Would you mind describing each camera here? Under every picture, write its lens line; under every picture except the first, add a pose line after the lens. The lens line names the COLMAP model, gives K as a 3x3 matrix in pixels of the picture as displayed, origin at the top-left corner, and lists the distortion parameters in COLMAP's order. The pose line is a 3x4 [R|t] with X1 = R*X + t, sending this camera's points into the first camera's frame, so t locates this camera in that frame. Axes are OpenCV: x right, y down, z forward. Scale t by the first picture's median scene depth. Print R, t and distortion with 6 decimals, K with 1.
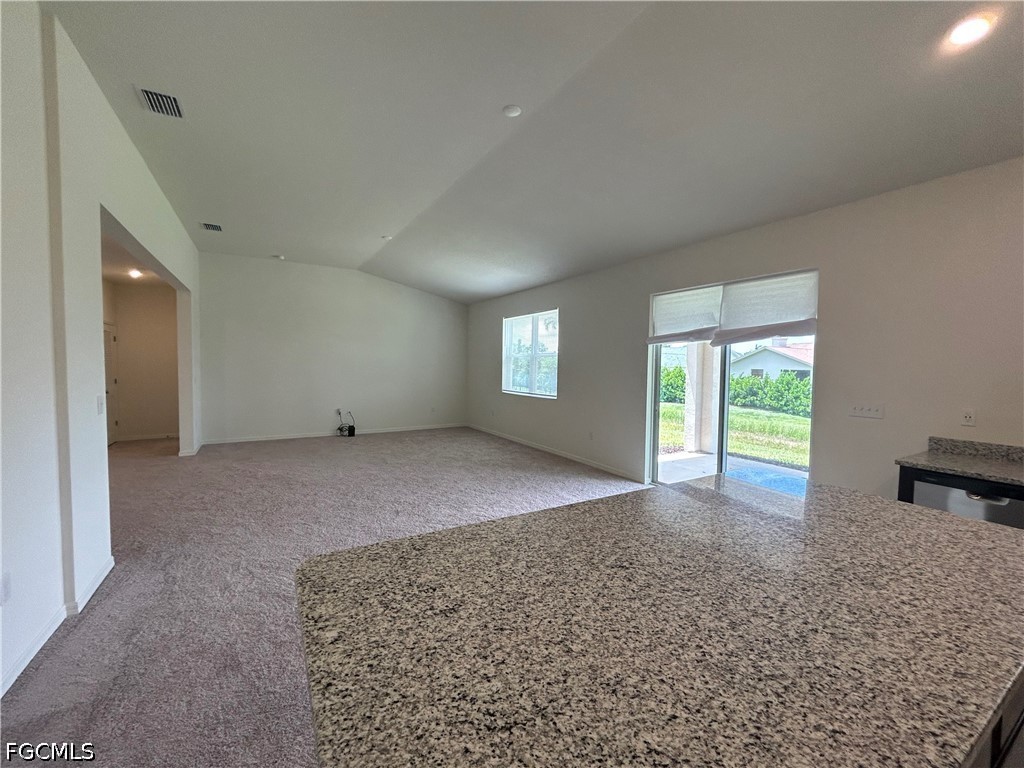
lens RADIAL K [[416.5, 0, 509.8], [0, 416.5, 381.8], [0, 0, 1]] dist [-0.004509, 0.002090]
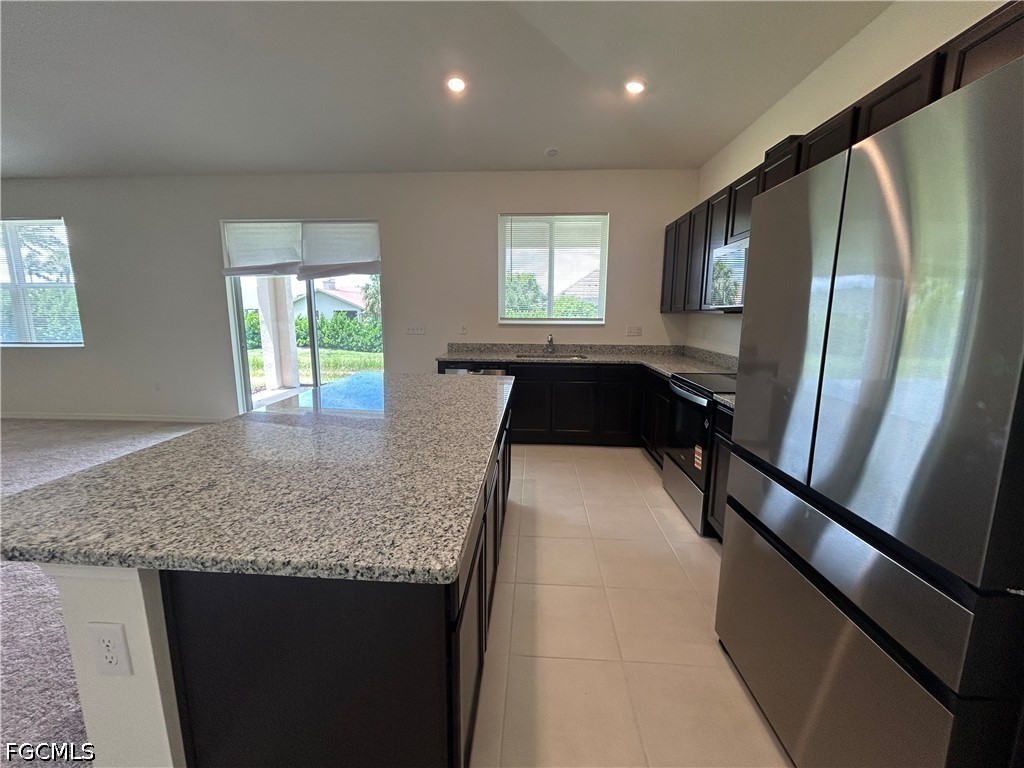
lens RADIAL K [[416.5, 0, 512.7], [0, 416.5, 379.8], [0, 0, 1]] dist [-0.004509, 0.002090]
pose [[0.552481, -0.147433, 0.820383, -0.135681], [0.038510, 0.987696, 0.151567, 0.029046], [-0.832635, -0.052145, 0.551361, -0.070867]]
